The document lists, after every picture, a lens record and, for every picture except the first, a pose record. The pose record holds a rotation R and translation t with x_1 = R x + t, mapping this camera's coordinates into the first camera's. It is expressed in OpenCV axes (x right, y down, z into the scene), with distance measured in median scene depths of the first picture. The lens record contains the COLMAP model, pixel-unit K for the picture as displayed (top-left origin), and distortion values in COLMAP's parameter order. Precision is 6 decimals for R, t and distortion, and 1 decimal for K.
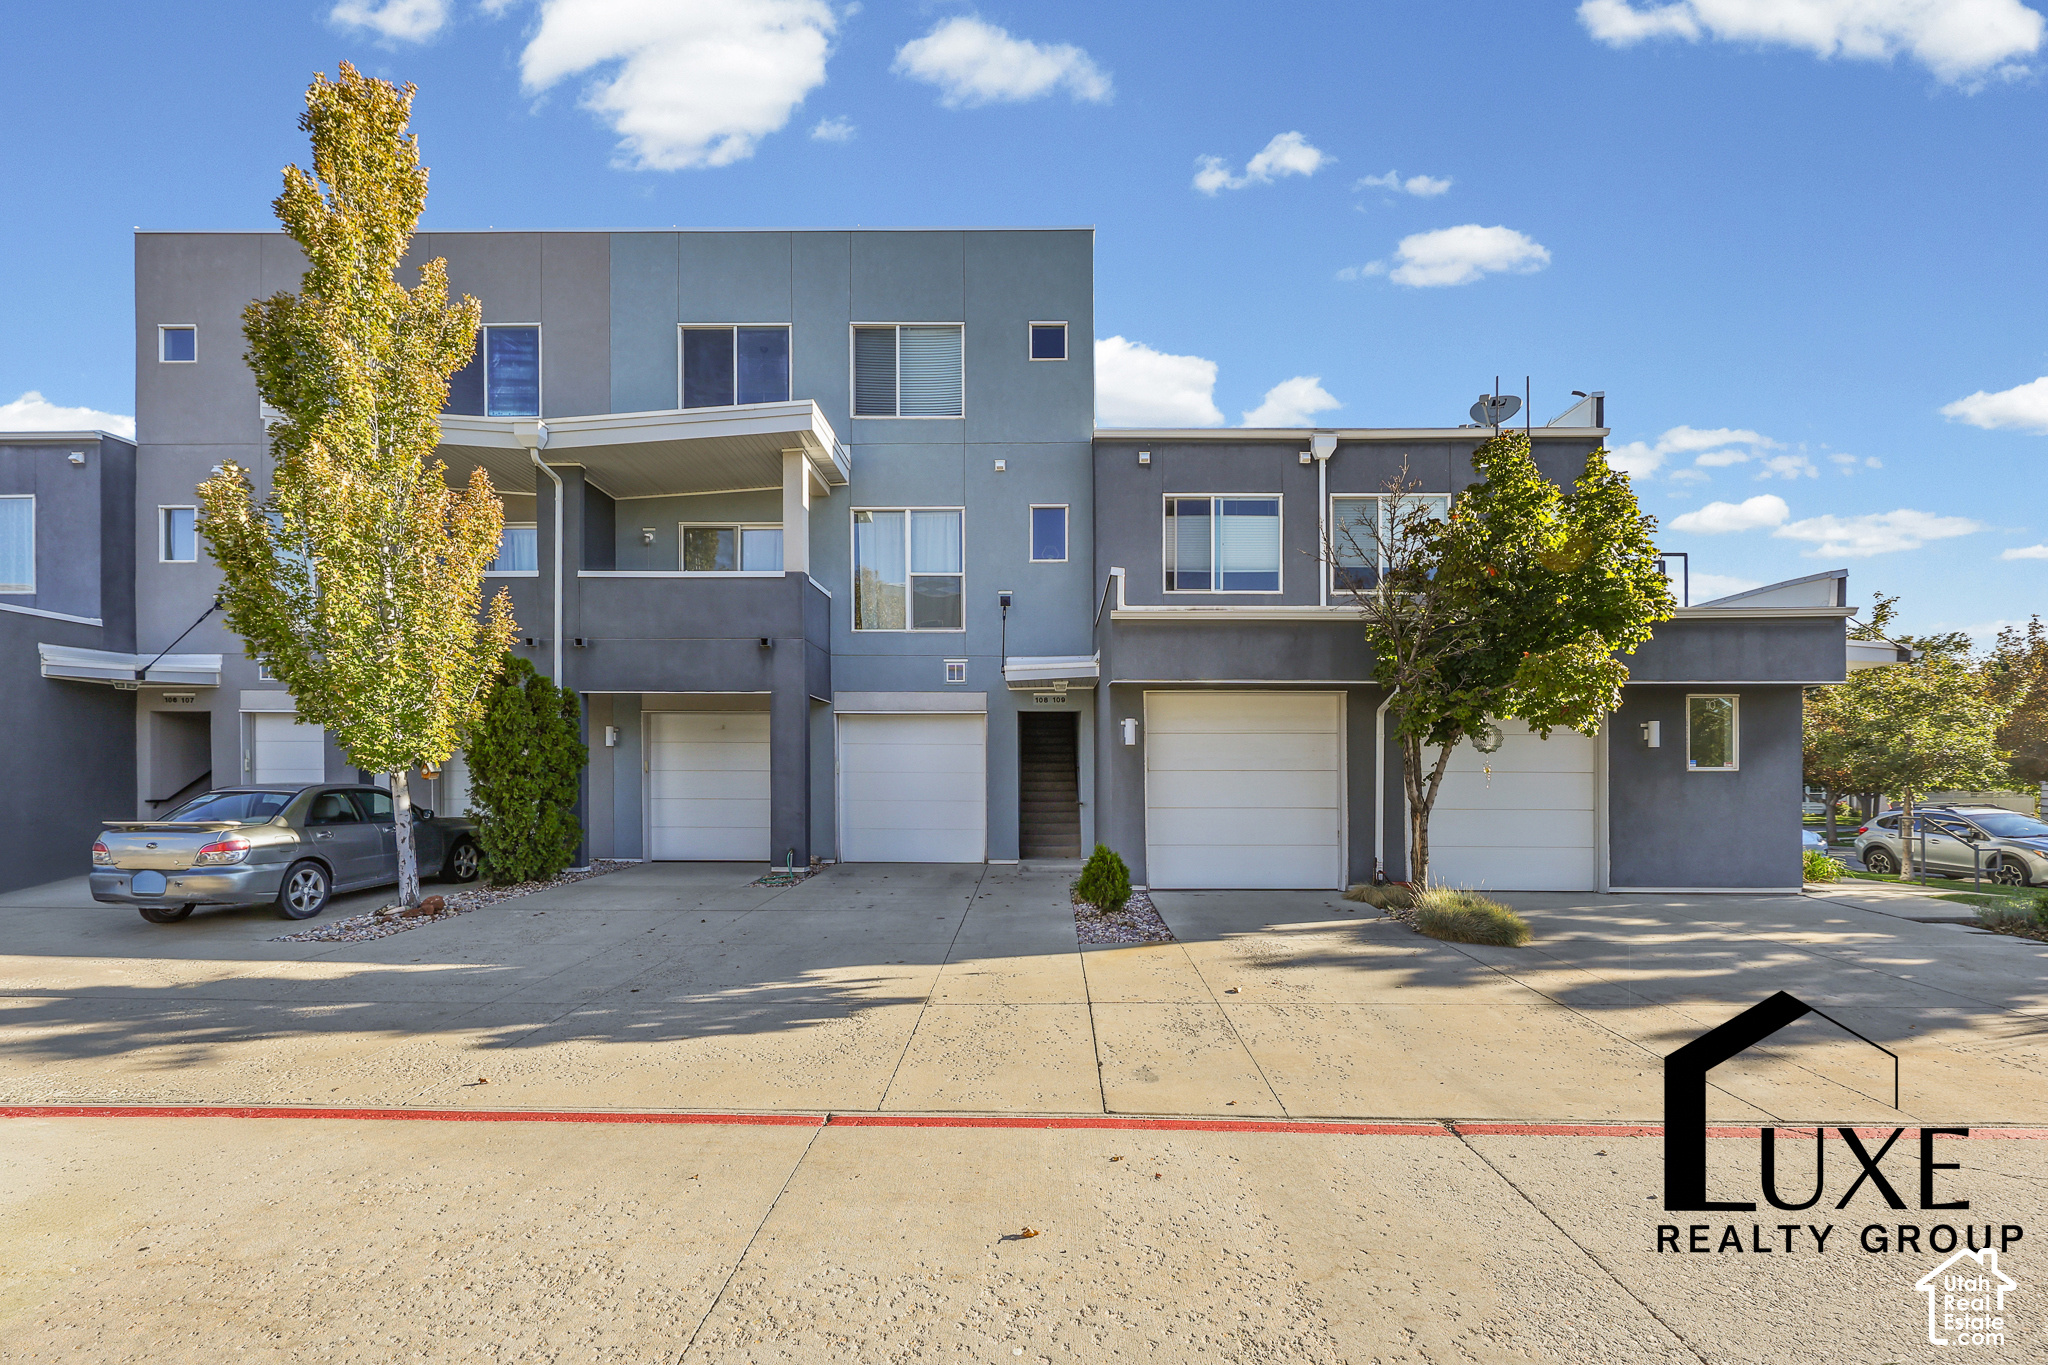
lens RADIAL K [[866.6, 0, 1012.6], [0, 866.6, 785.4], [0, 0, 1]] dist [0.000800, 0.000069]
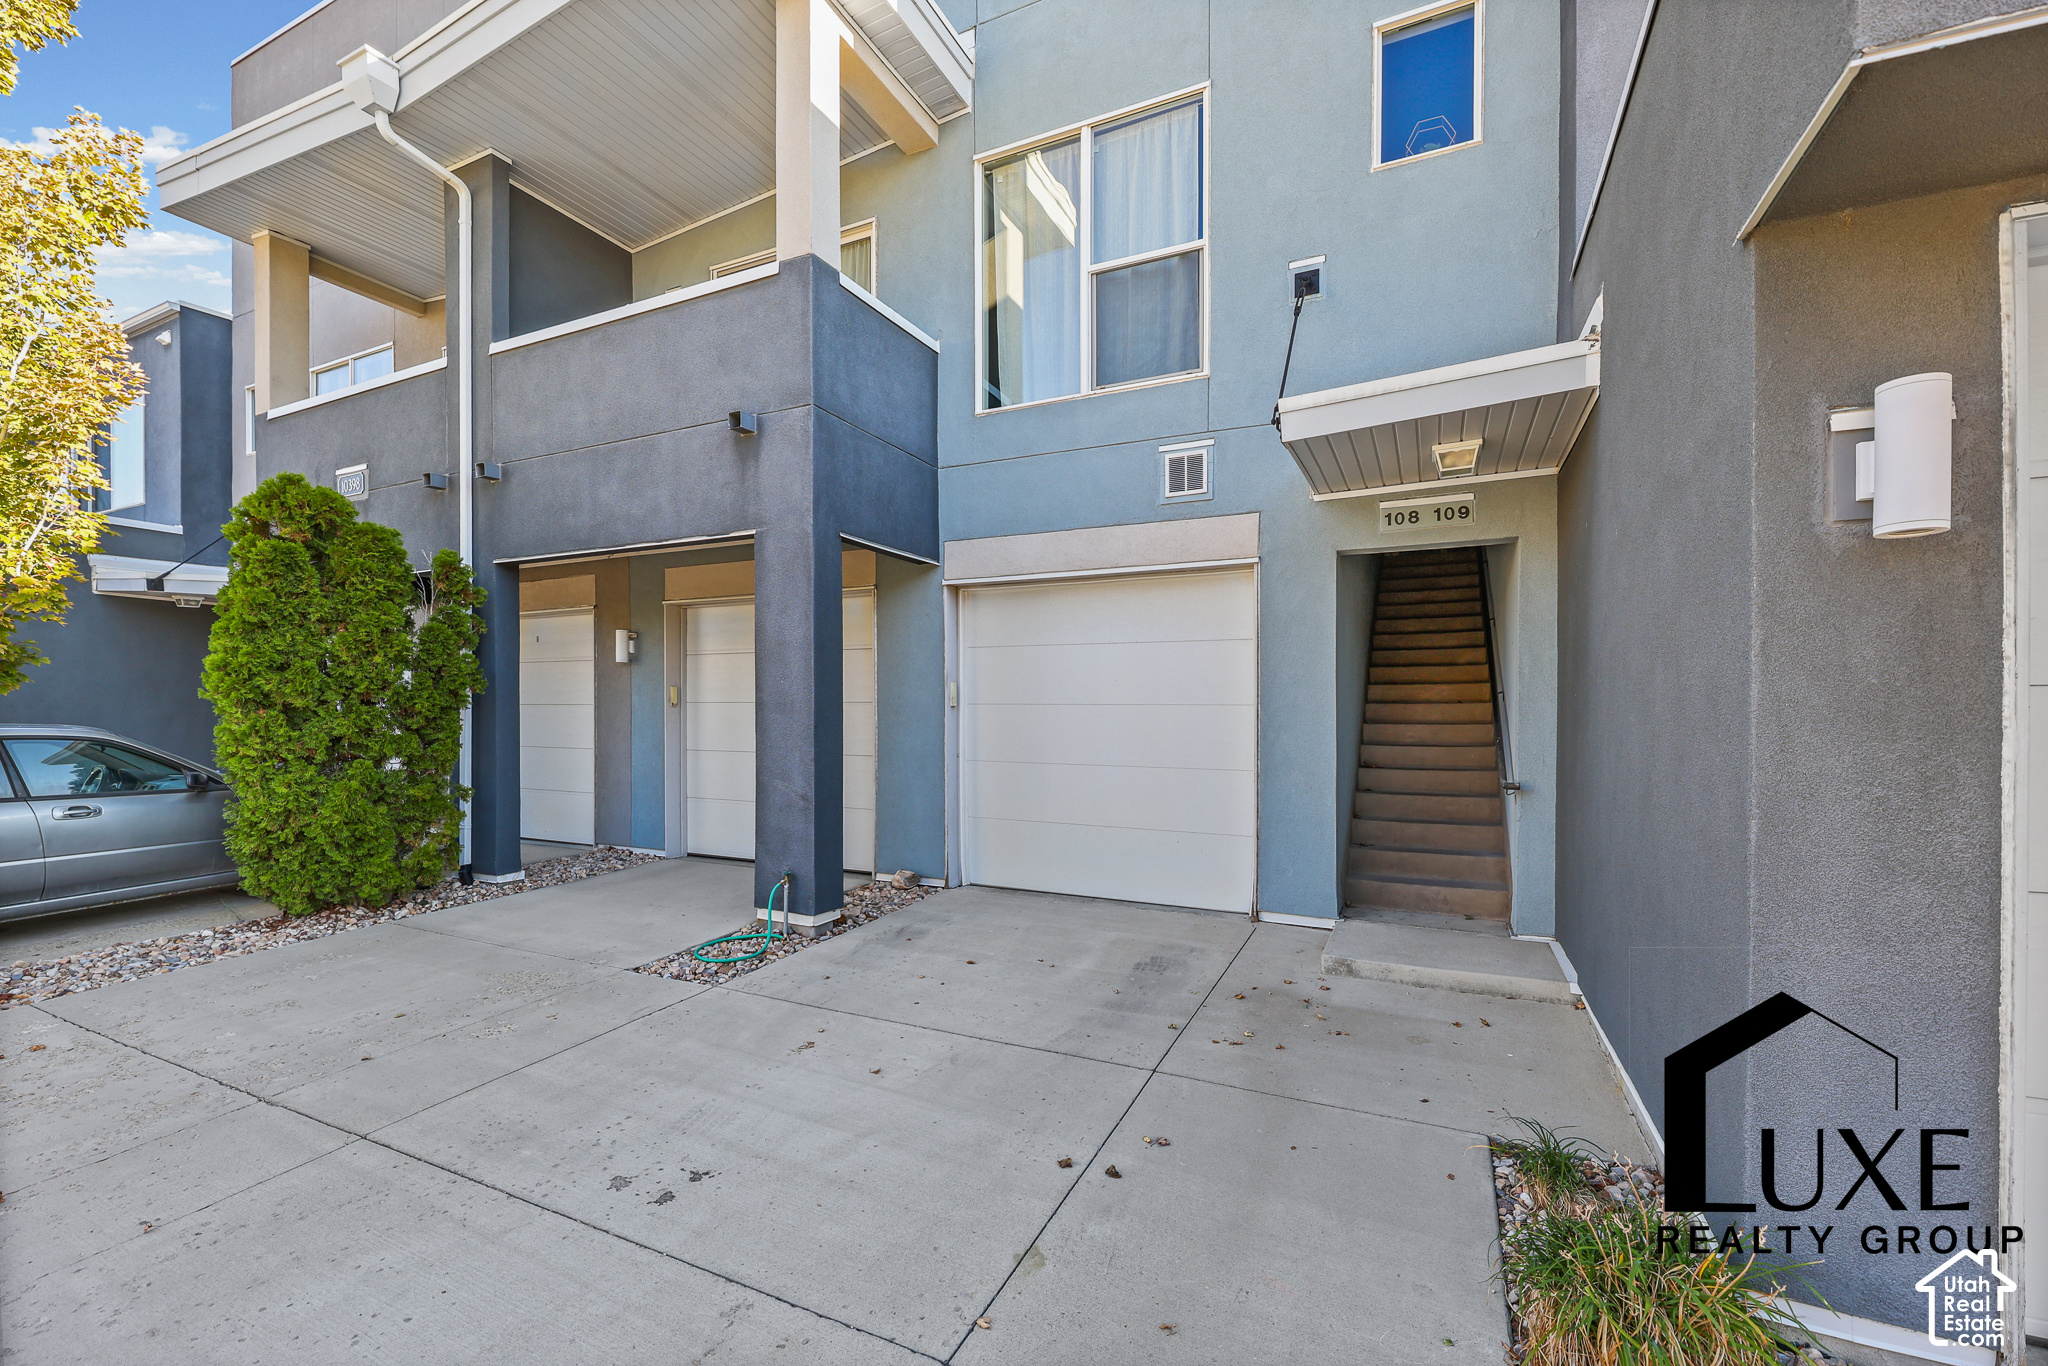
lens RADIAL K [[866.6, 0, 1021.1], [0, 866.6, 725.6], [0, 0, 1]] dist [0.000800, 0.000069]
pose [[0.916695, 0.005996, -0.399542, 0.032780], [-0.002821, 0.999960, 0.008534, -0.007421], [0.399577, -0.006696, 0.916675, 0.568220]]
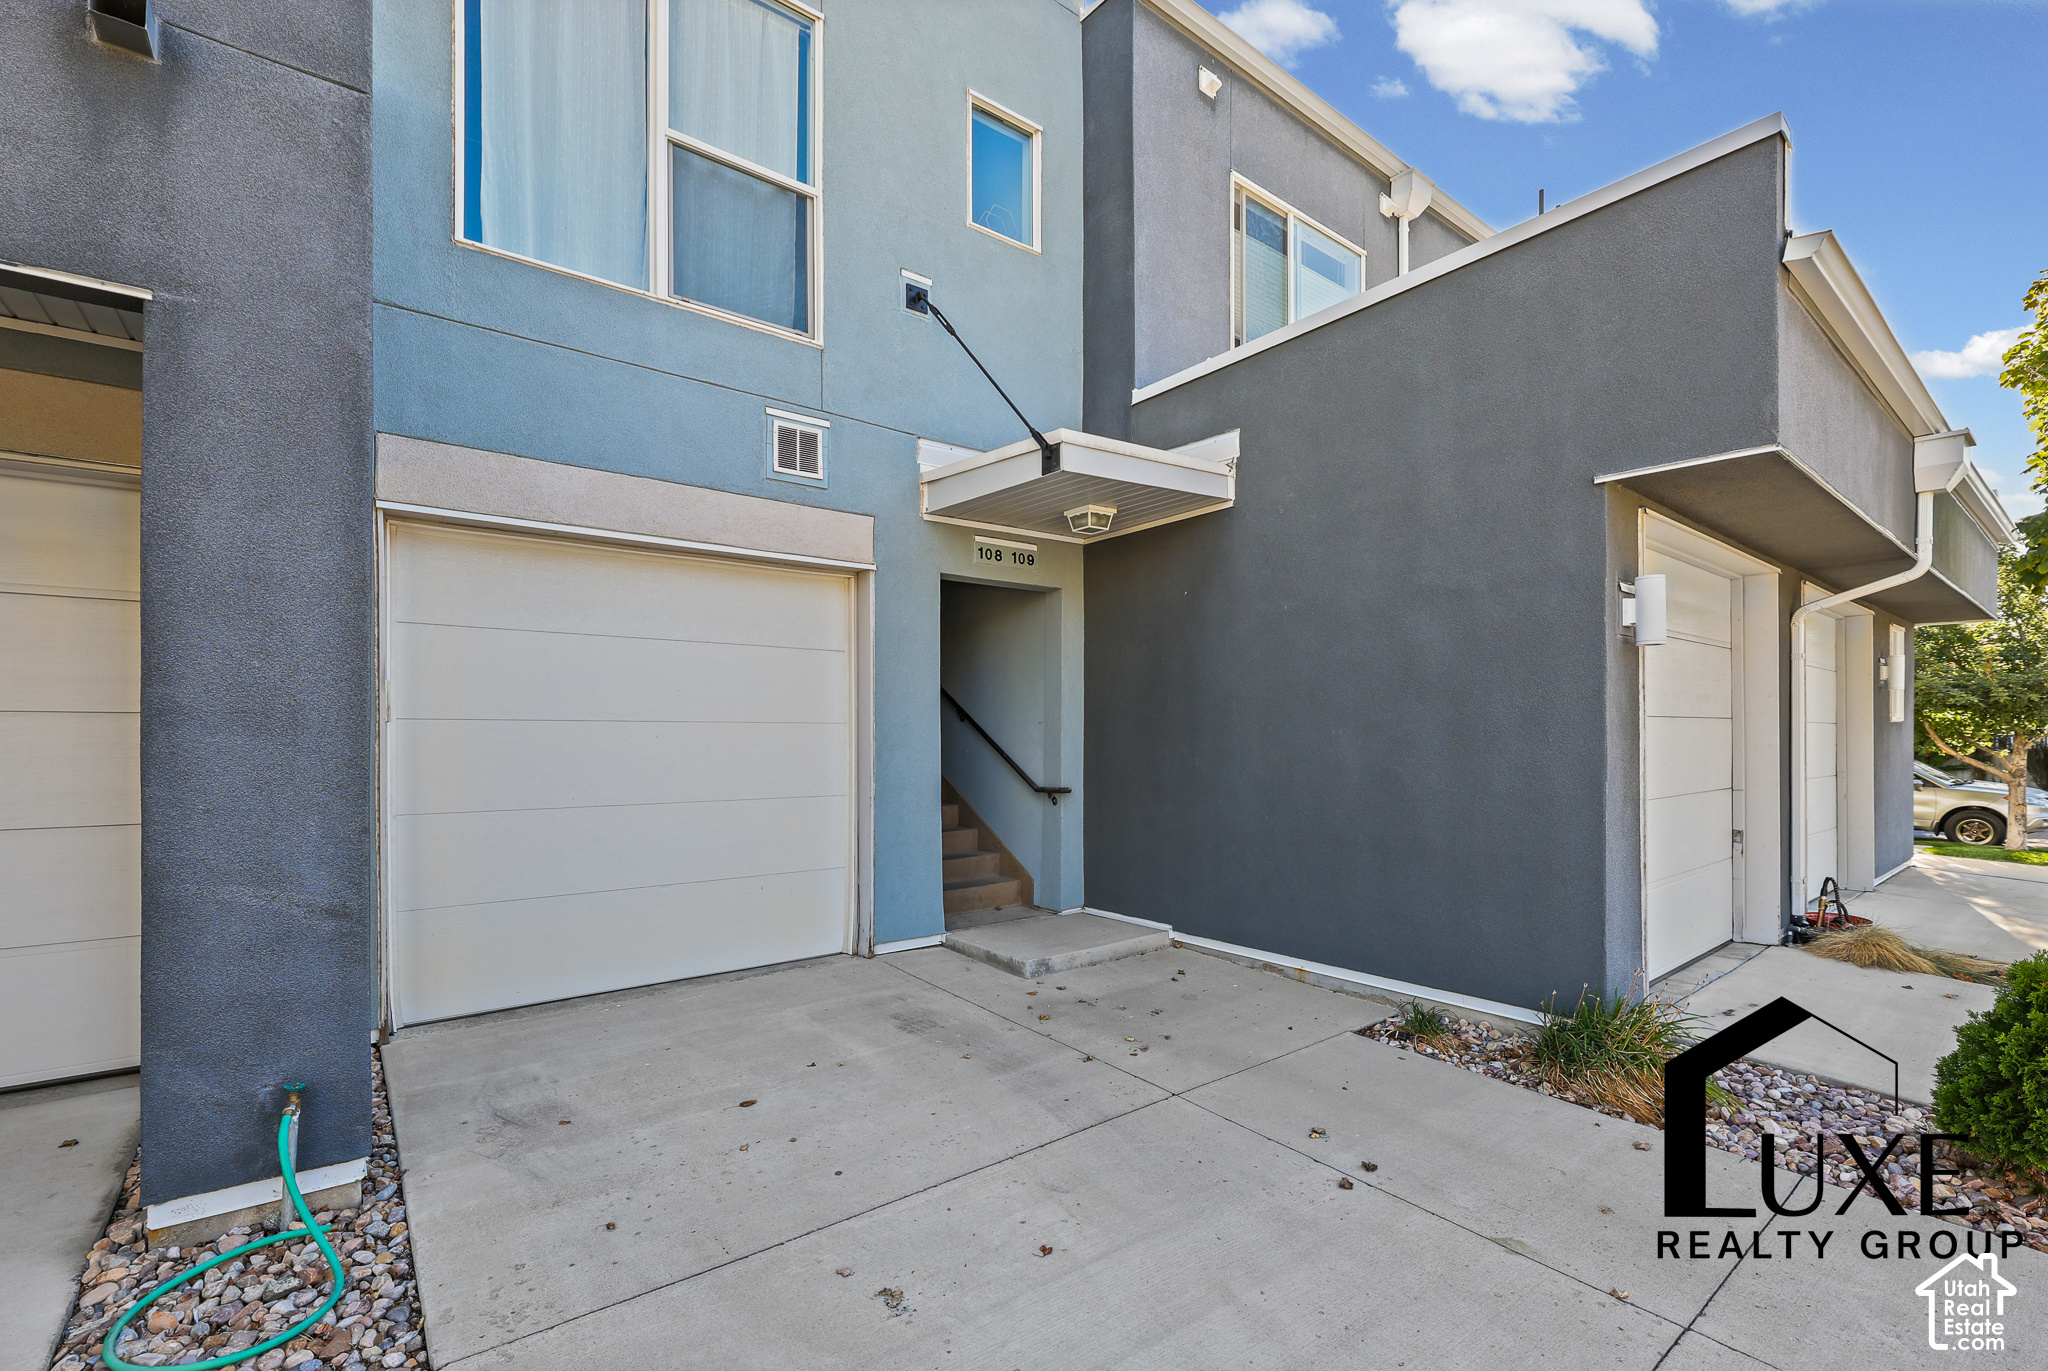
lens RADIAL K [[866.6, 0, 1045.2], [0, 866.6, 735.0], [0, 0, 1]] dist [0.000800, 0.000069]
pose [[0.758489, -0.005777, 0.651661, -0.227240], [0.009250, 0.999955, -0.001902, -0.007315], [-0.651621, 0.007471, 0.758508, 0.652565]]
